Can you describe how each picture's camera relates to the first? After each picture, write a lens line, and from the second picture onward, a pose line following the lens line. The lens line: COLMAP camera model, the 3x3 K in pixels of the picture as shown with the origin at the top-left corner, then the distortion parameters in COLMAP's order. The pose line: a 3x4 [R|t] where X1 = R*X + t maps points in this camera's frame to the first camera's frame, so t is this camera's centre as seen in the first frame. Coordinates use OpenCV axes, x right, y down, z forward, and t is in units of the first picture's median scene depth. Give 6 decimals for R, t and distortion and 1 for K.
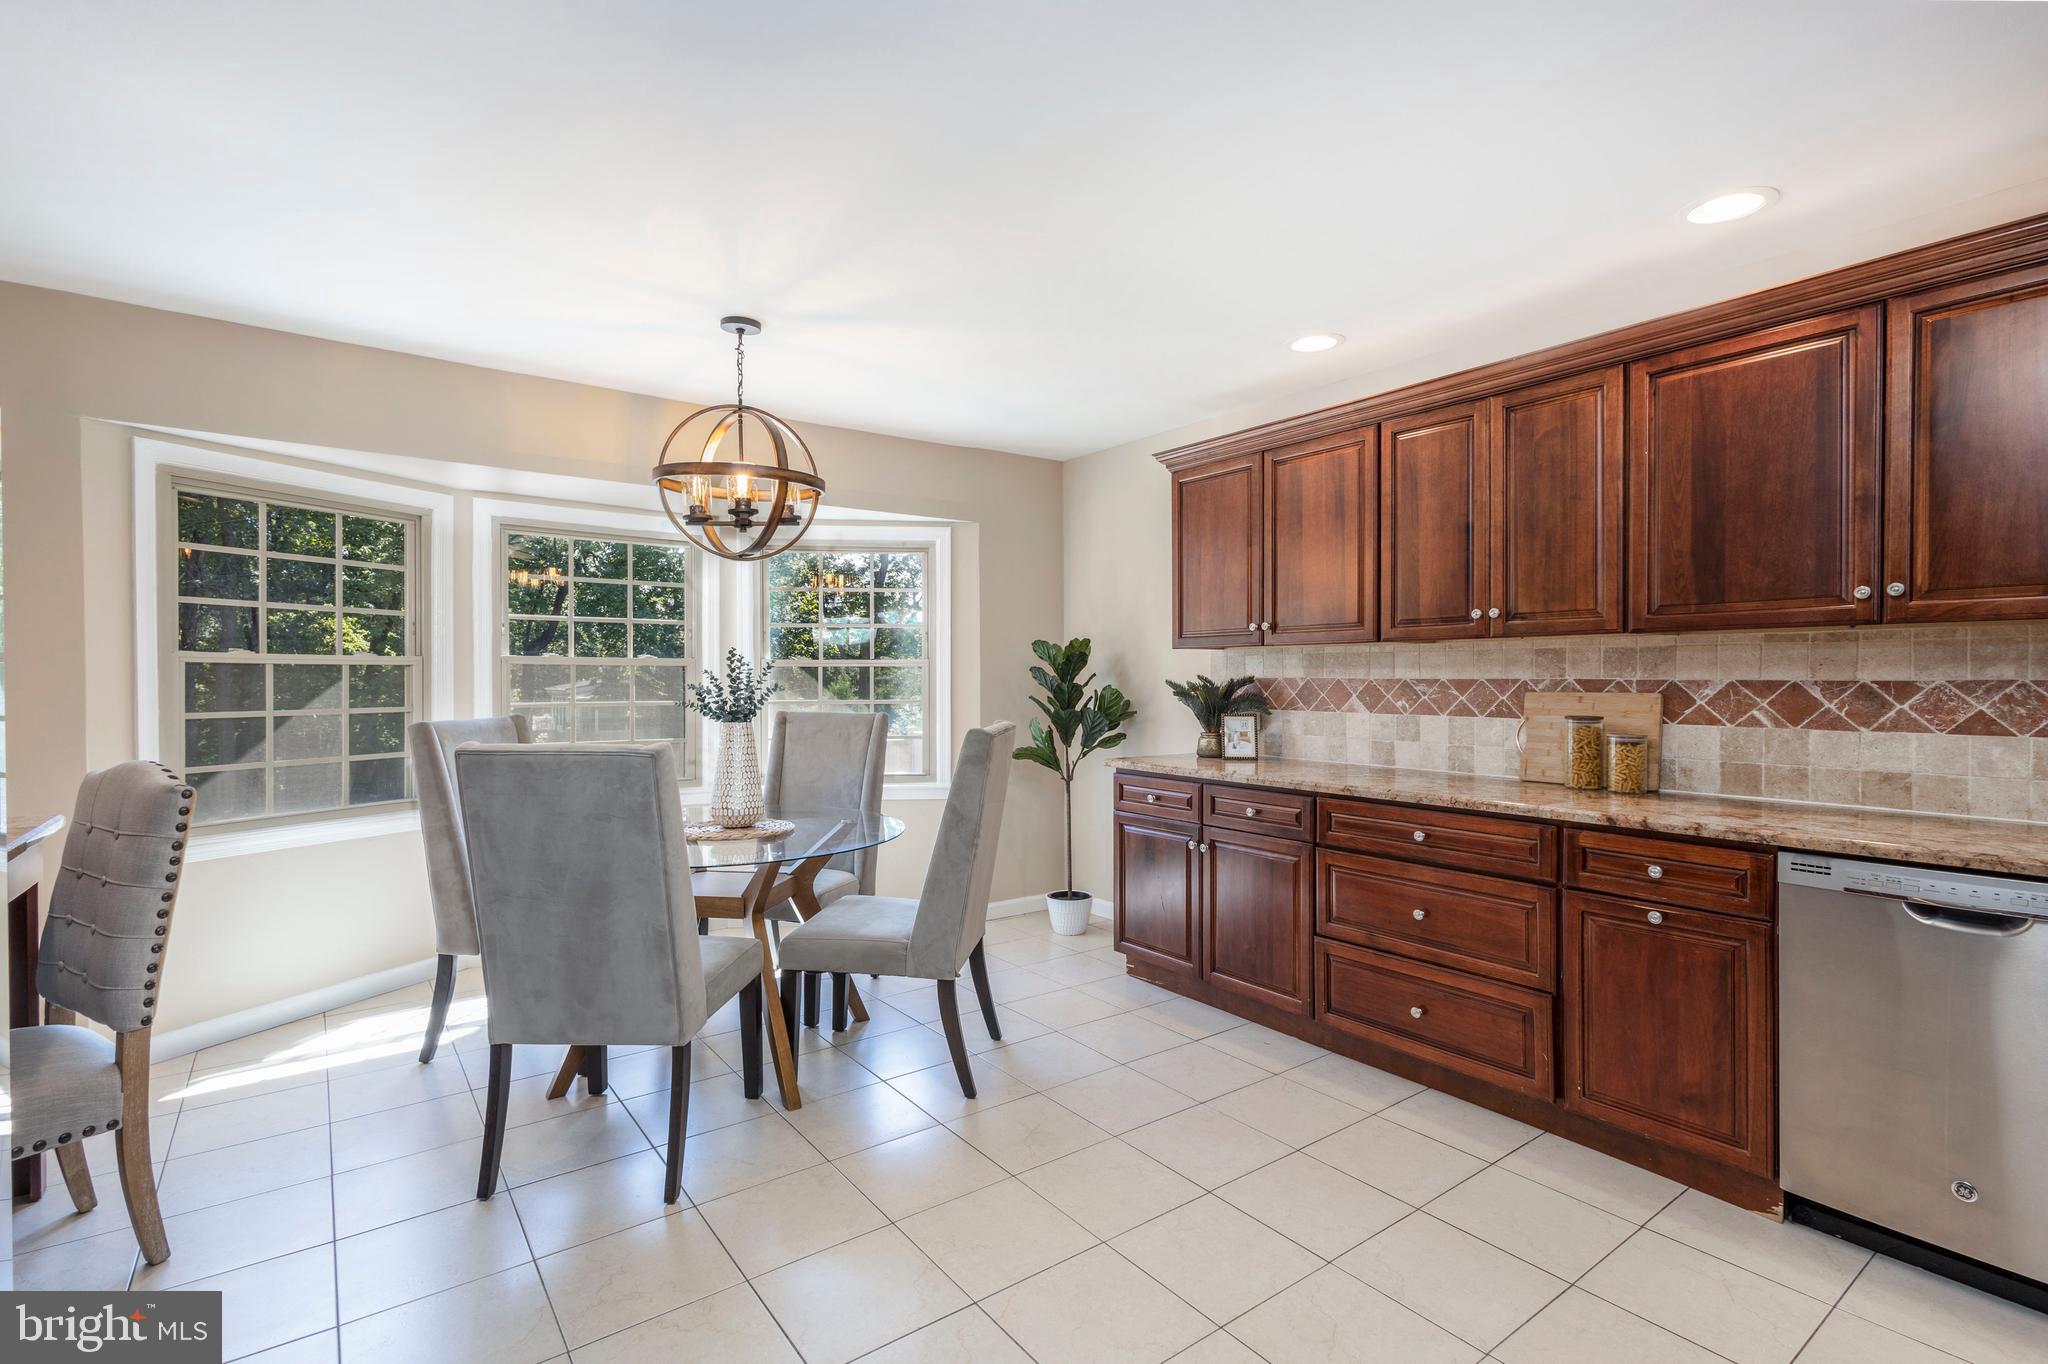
lens RADIAL K [[932.1, 0, 1024.0], [0, 932.1, 682.0], [0, 0, 1]] dist [0.004181, 0.000095]
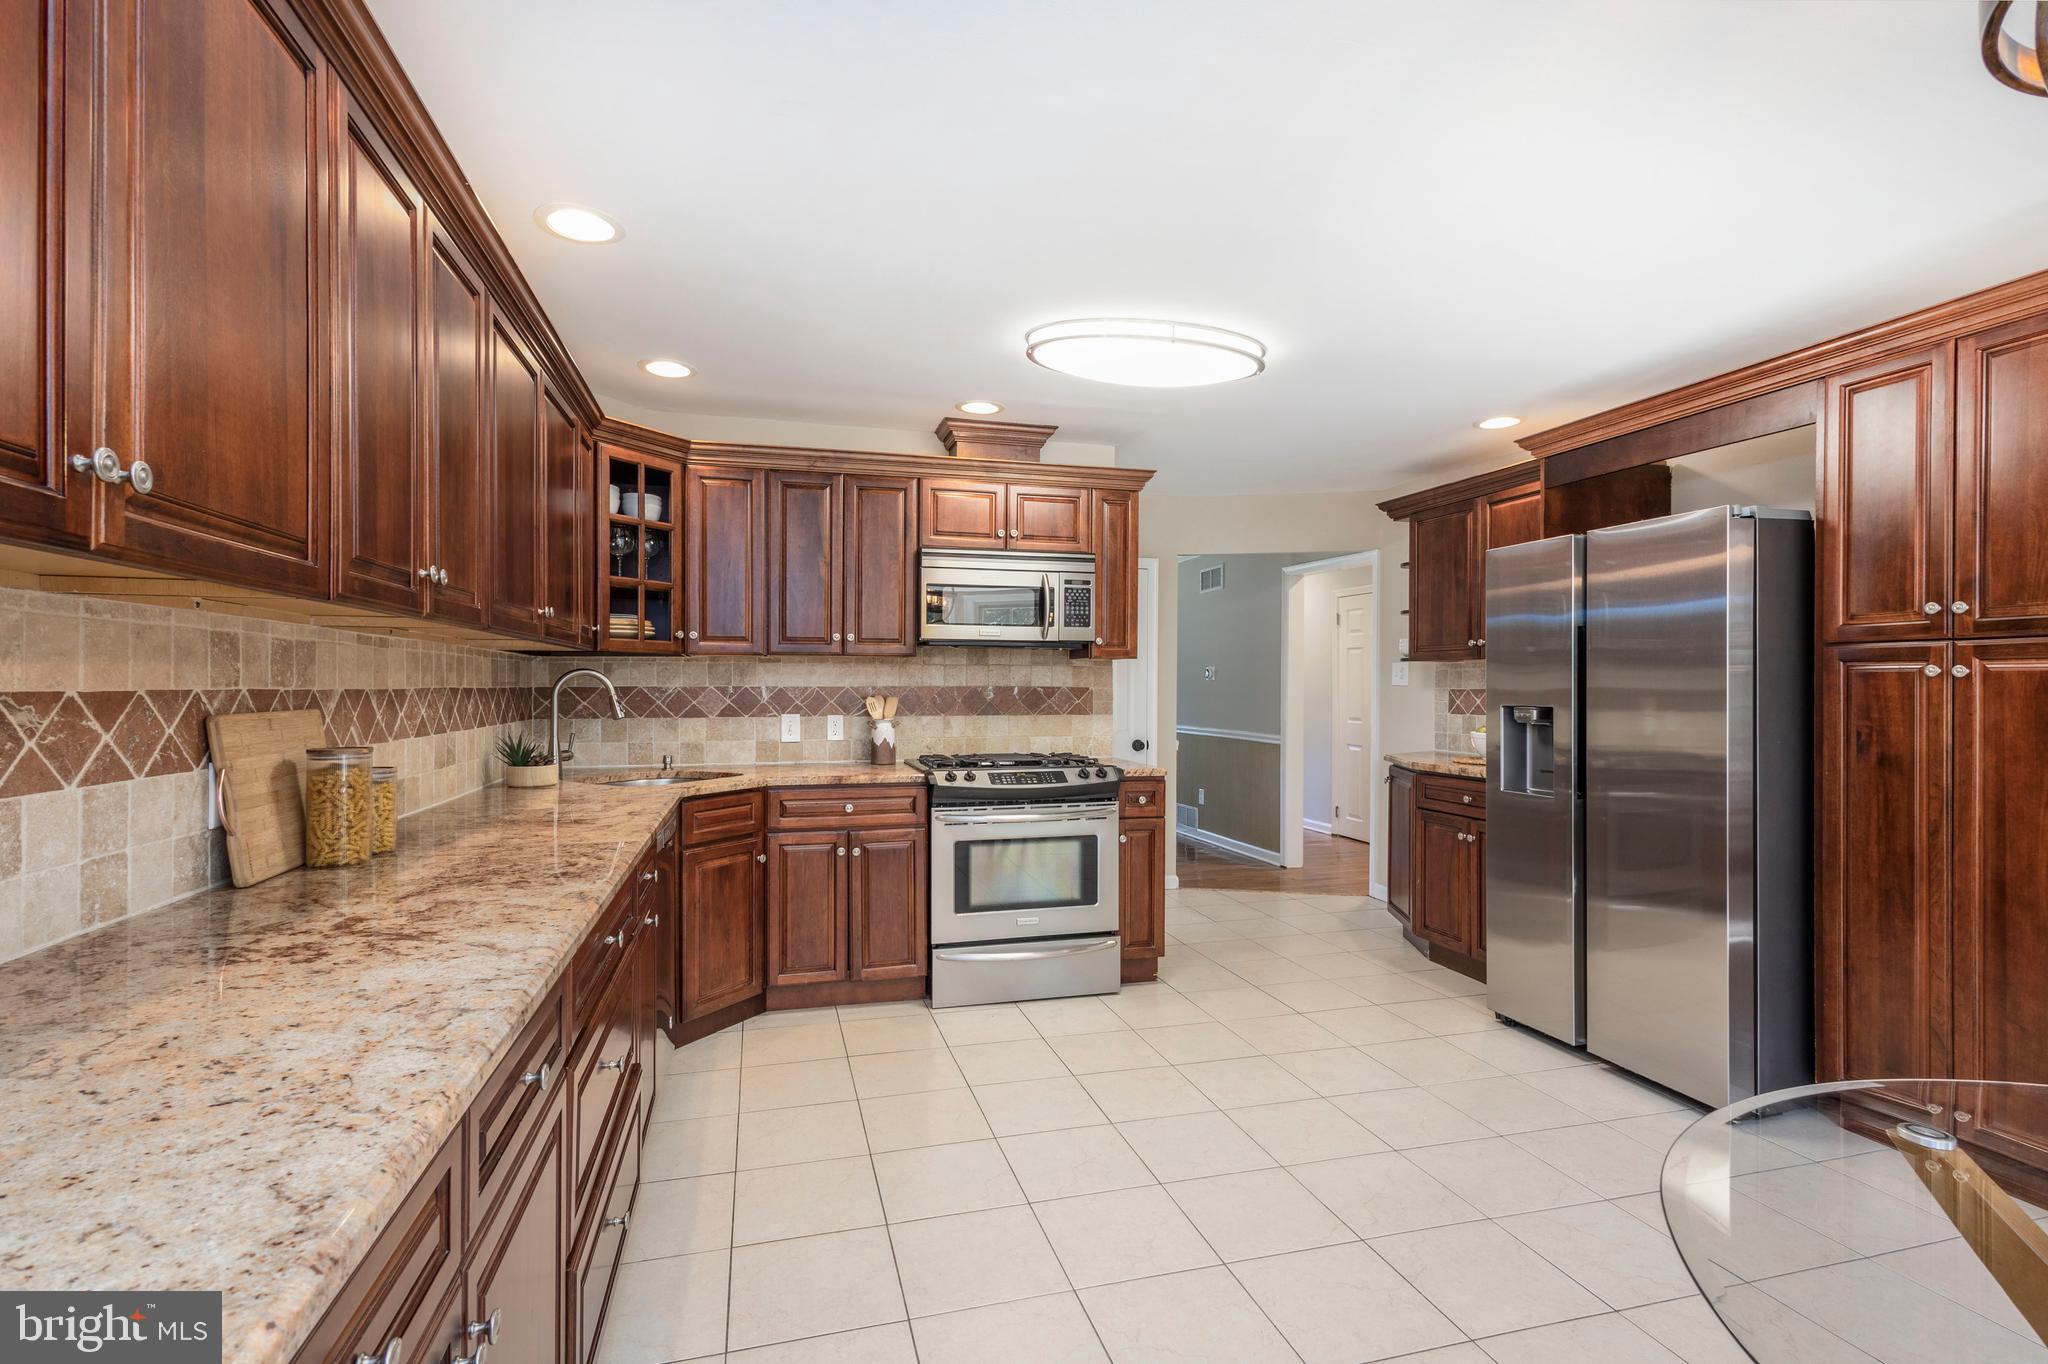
lens RADIAL K [[932.1, 0, 1024.0], [0, 932.1, 682.0], [0, 0, 1]] dist [0.004181, 0.000095]
pose [[-0.932024, -0.016884, 0.362002, -0.048572], [-0.020433, 0.999773, -0.005980, -0.012886], [-0.361819, -0.012970, -0.932158, 1.260089]]
